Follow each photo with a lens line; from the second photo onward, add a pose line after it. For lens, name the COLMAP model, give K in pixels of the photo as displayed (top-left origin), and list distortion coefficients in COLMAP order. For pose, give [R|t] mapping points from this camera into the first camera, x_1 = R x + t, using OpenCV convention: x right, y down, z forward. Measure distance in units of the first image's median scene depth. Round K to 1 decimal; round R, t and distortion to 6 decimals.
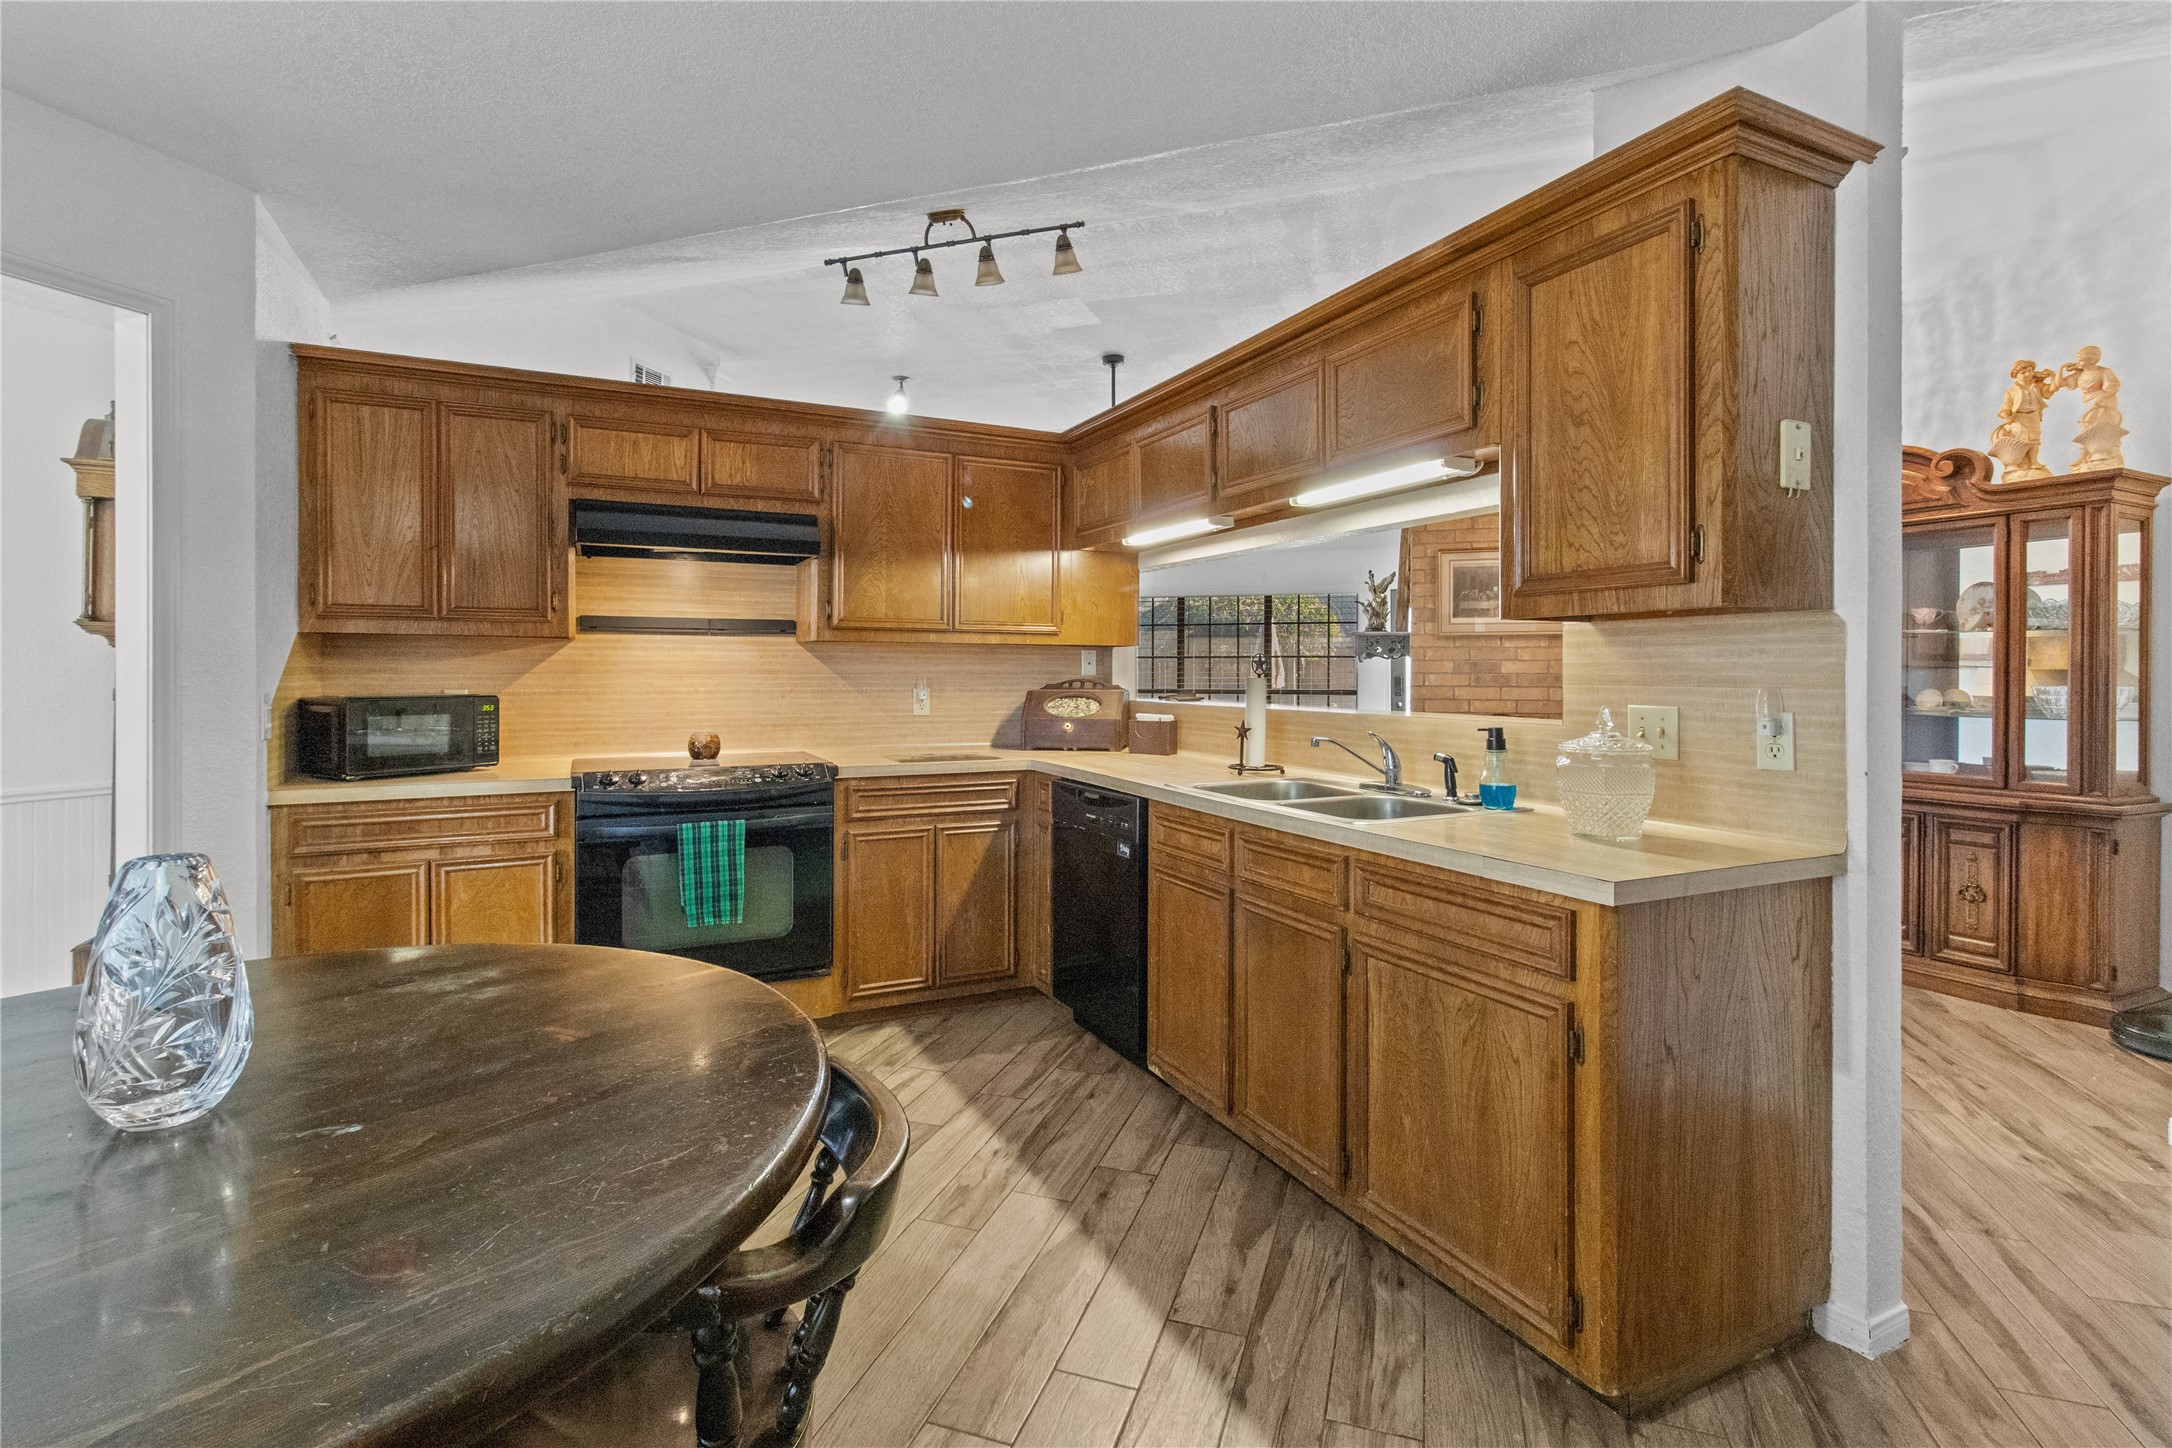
lens RADIAL K [[1016.5, 0, 1086.5], [0, 1016.5, 673.9], [0, 0, 1]] dist [-0.001074, -0.000156]
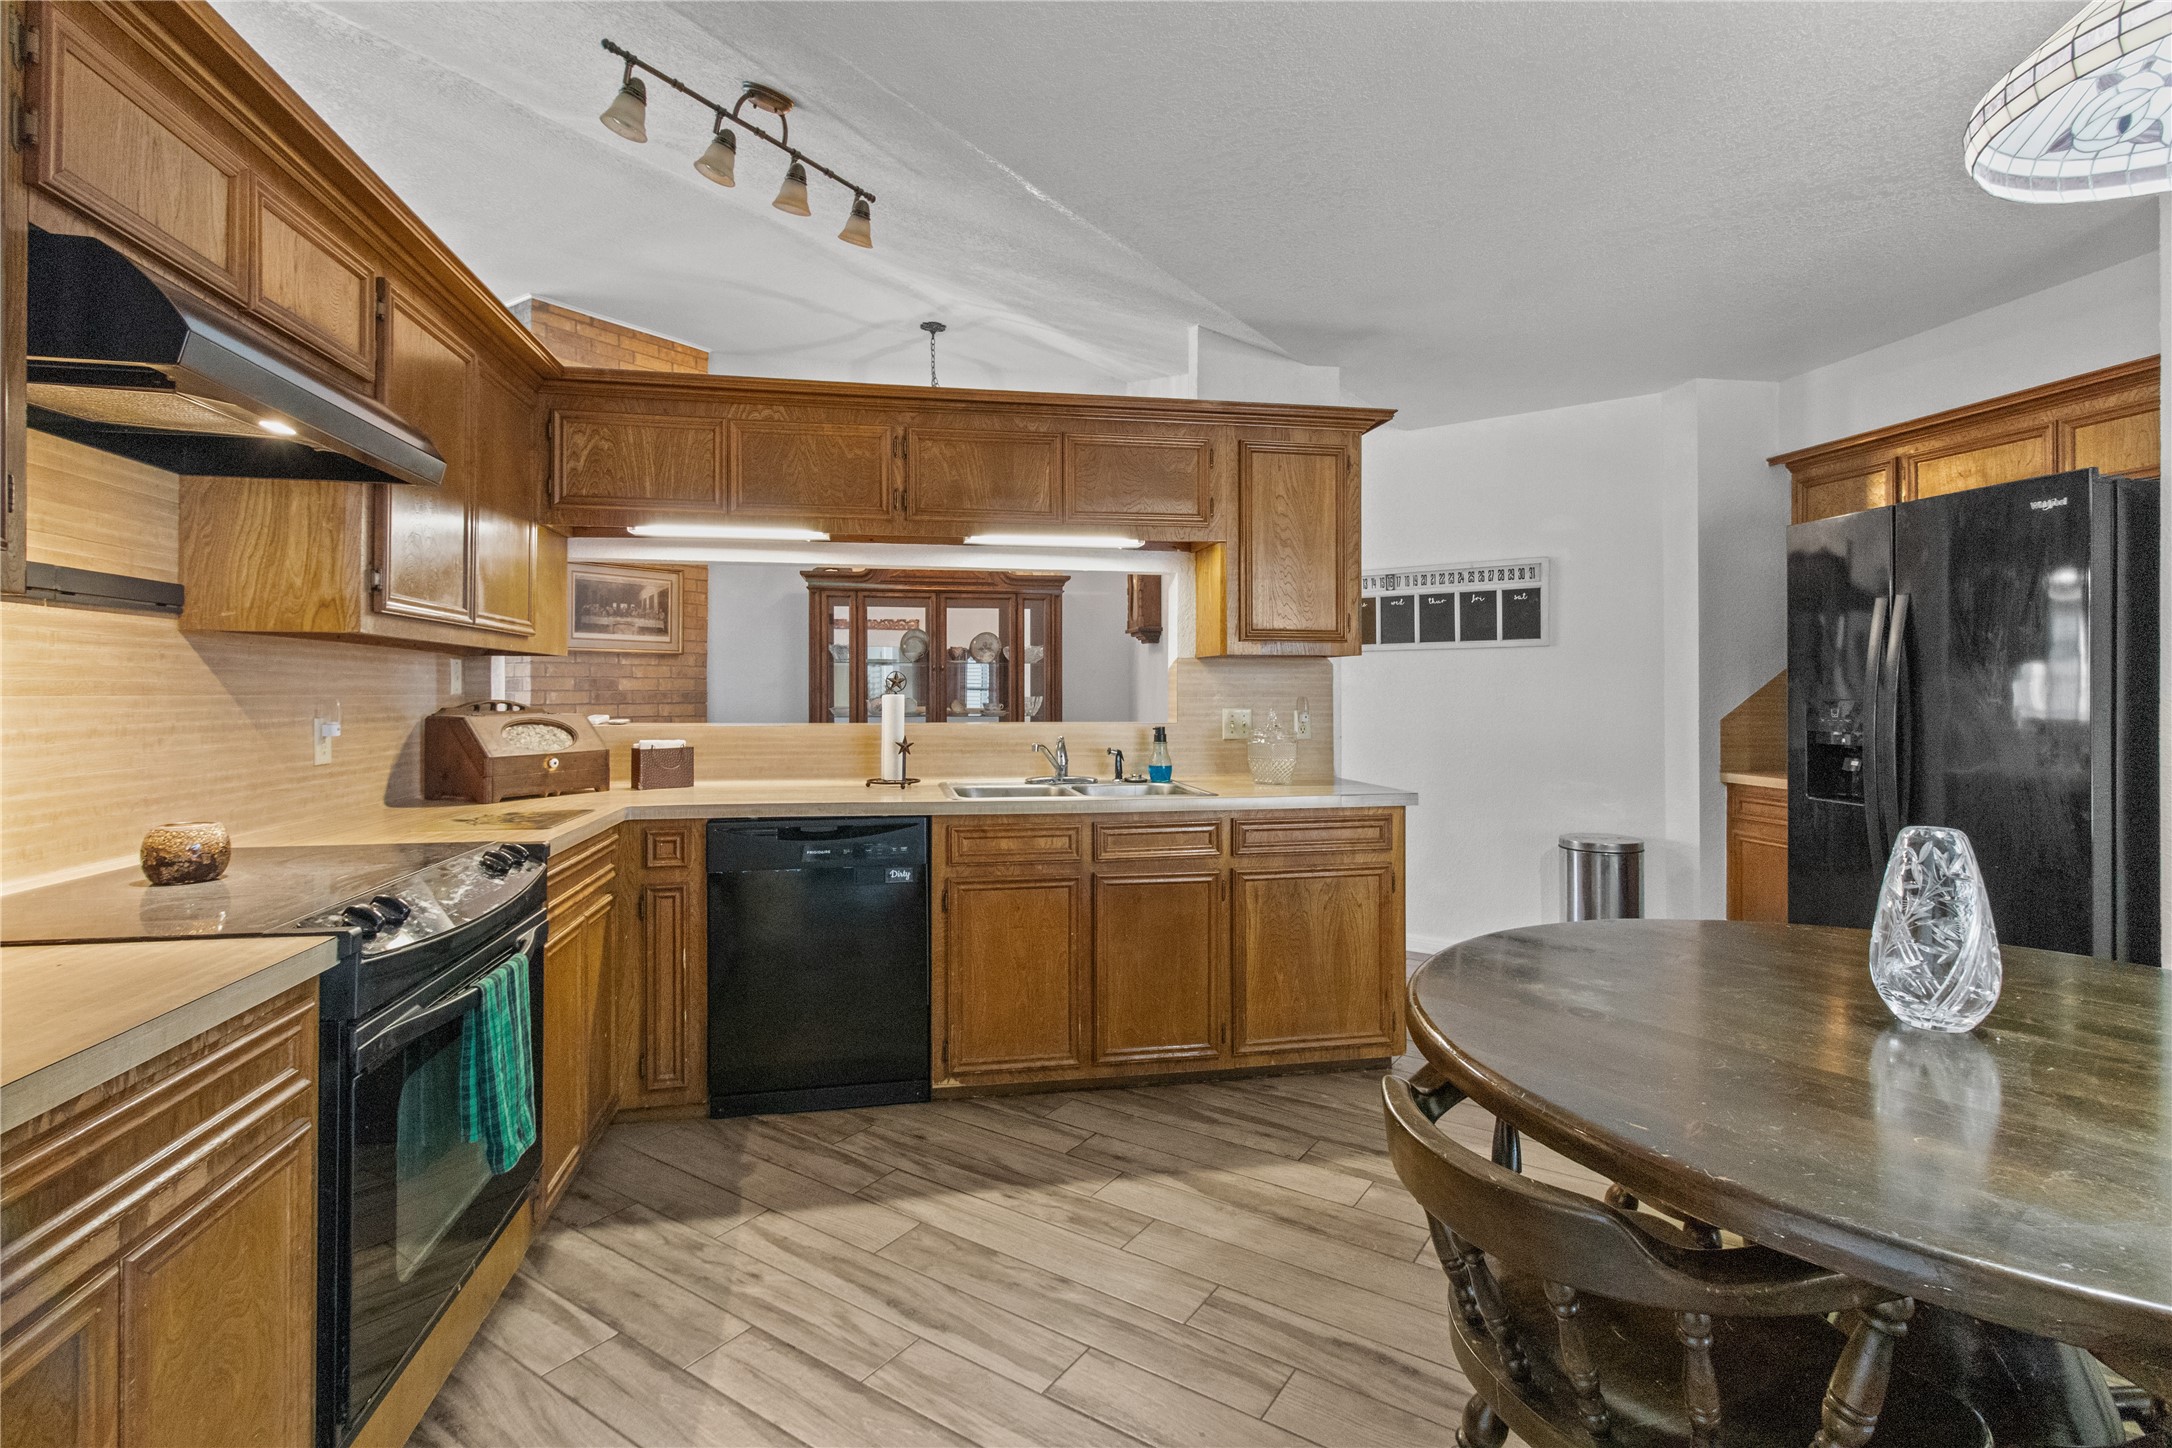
lens RADIAL K [[1016.7, 0, 1079.8], [0, 1016.7, 688.7], [0, 0, 1]] dist [0.002830, 0.000377]
pose [[0.264976, -0.000545, 0.964255, -0.814002], [0.002579, 0.999997, -0.000143, -0.001897], [-0.964252, 0.002525, 0.264976, 0.563940]]
